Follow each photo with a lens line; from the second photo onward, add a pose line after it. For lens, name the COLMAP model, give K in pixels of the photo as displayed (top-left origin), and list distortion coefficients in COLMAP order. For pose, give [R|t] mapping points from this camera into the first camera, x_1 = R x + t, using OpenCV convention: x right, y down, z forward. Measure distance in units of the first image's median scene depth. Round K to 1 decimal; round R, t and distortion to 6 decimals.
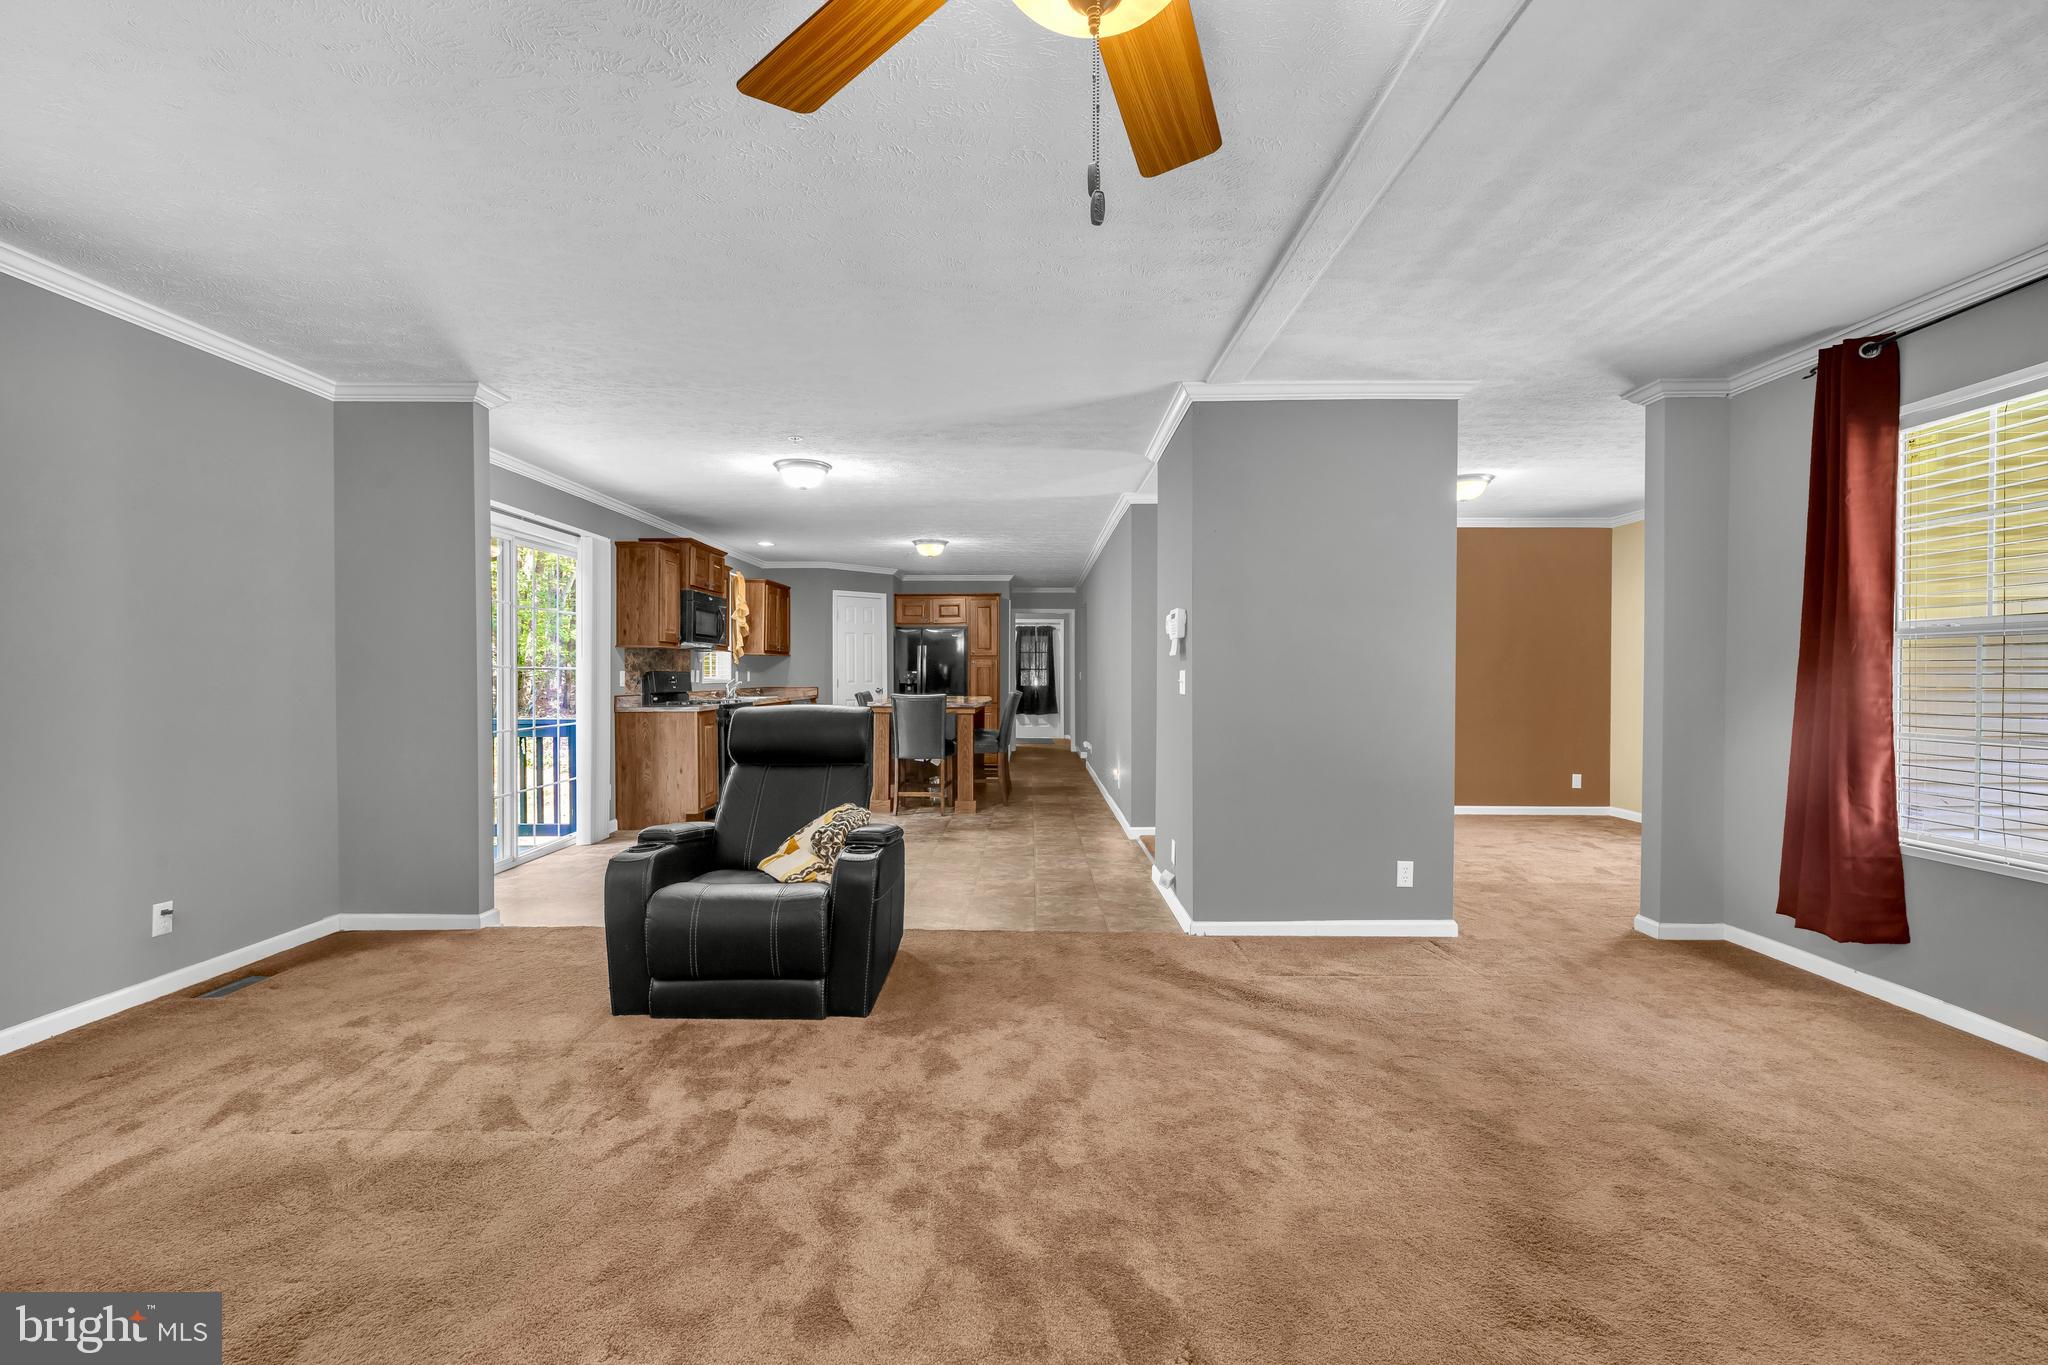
lens RADIAL K [[858.8, 0, 1028.3], [0, 858.8, 679.4], [0, 0, 1]] dist [0.000936, -0.000691]
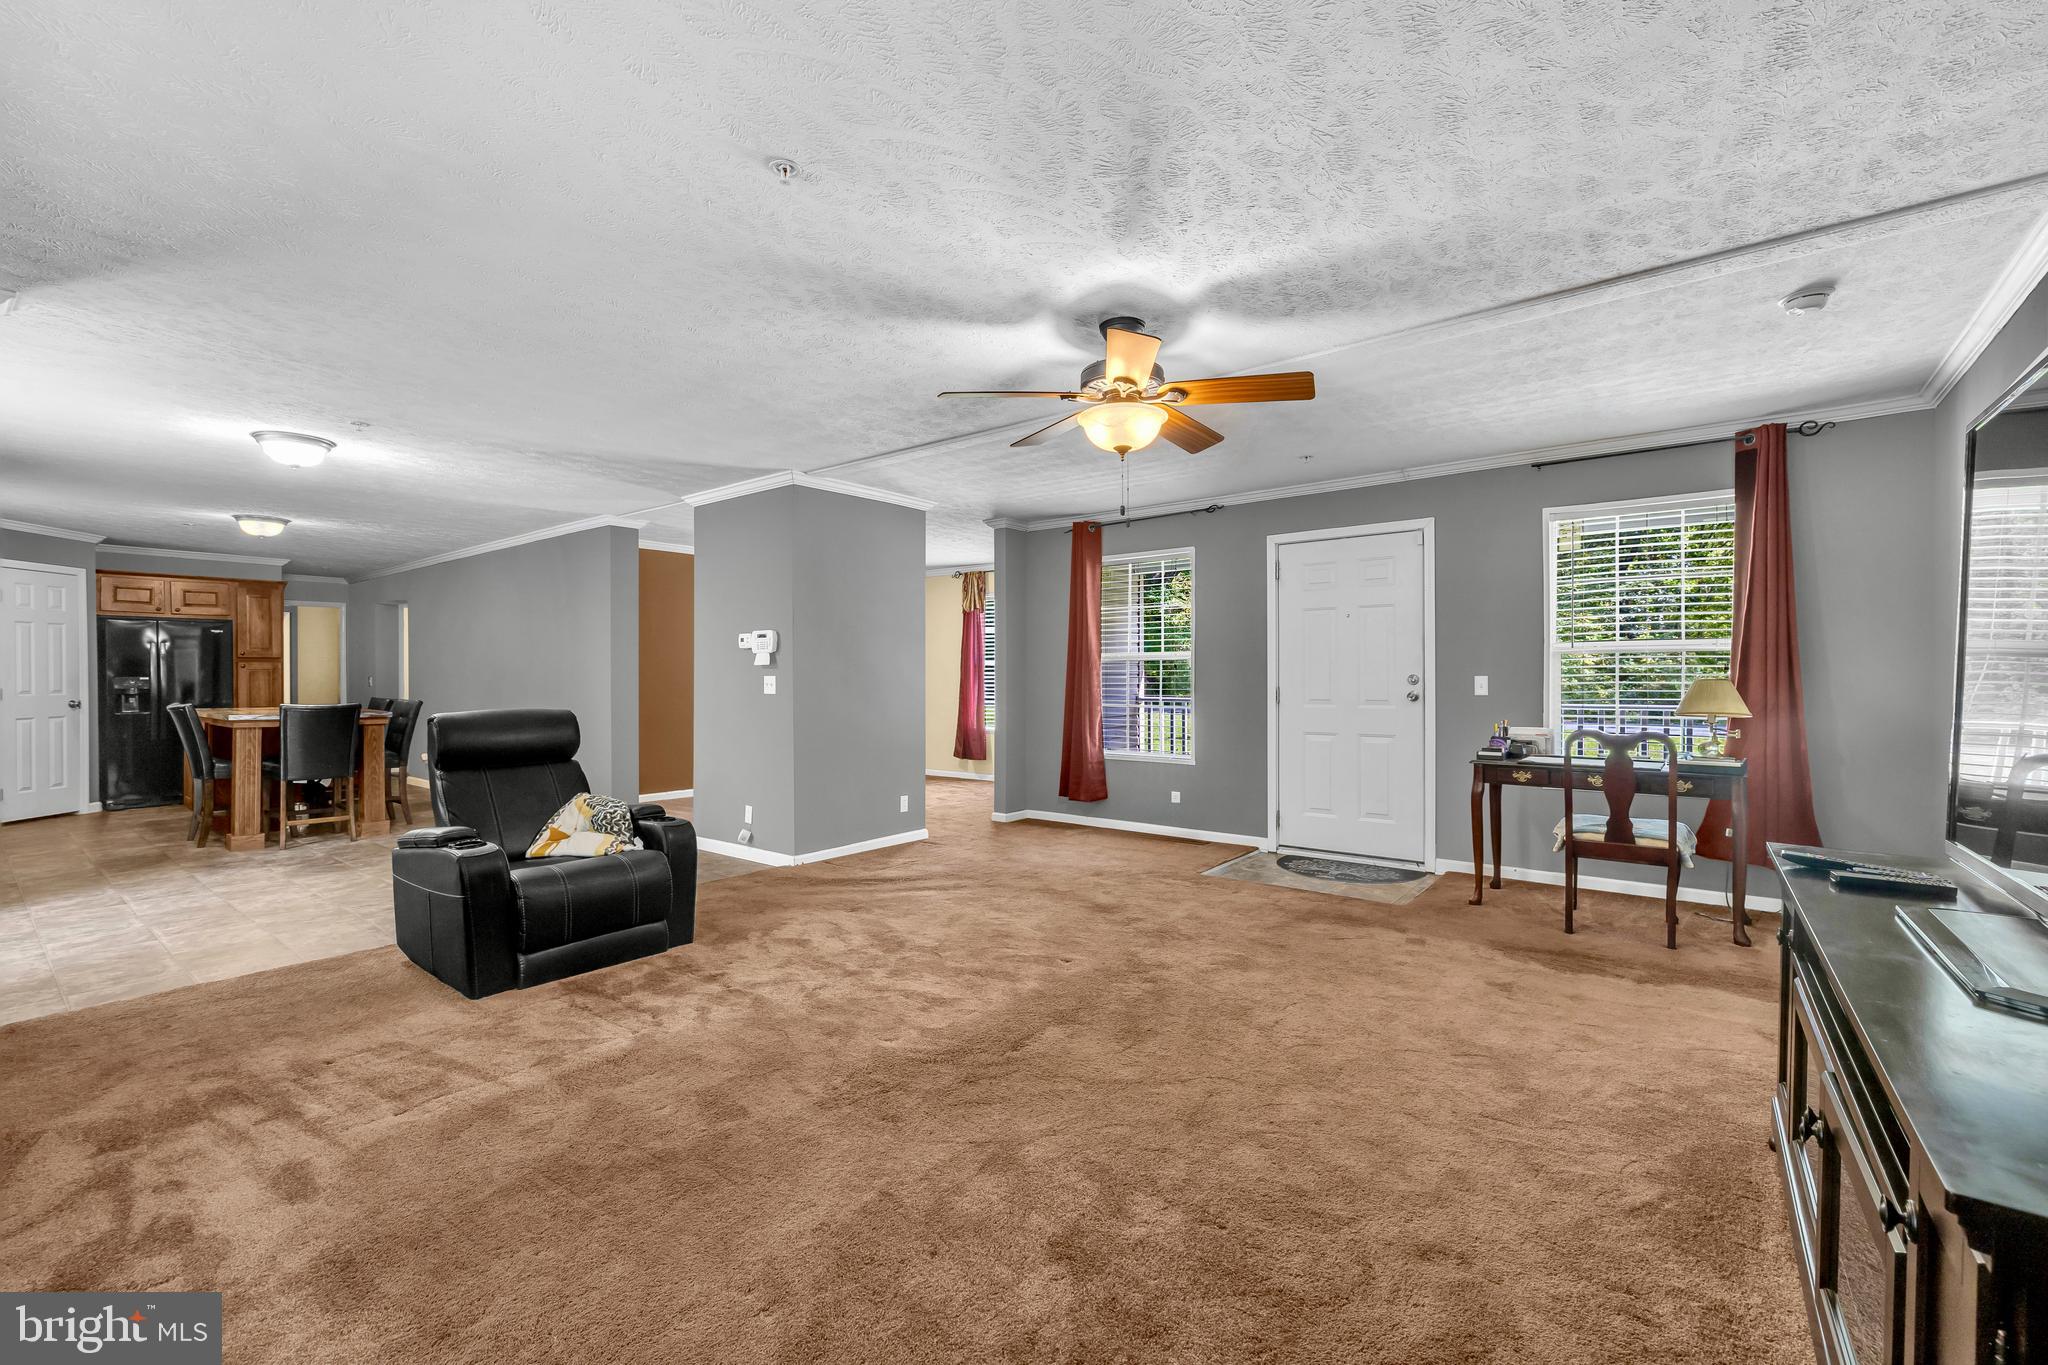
lens RADIAL K [[858.8, 0, 1018.8], [0, 858.8, 682.1], [0, 0, 1]] dist [0.000936, -0.000691]
pose [[0.615141, -0.007189, 0.788384, -0.973514], [0.008582, 0.999960, 0.002422, -0.001861], [-0.788370, 0.005276, 0.615179, -0.209788]]
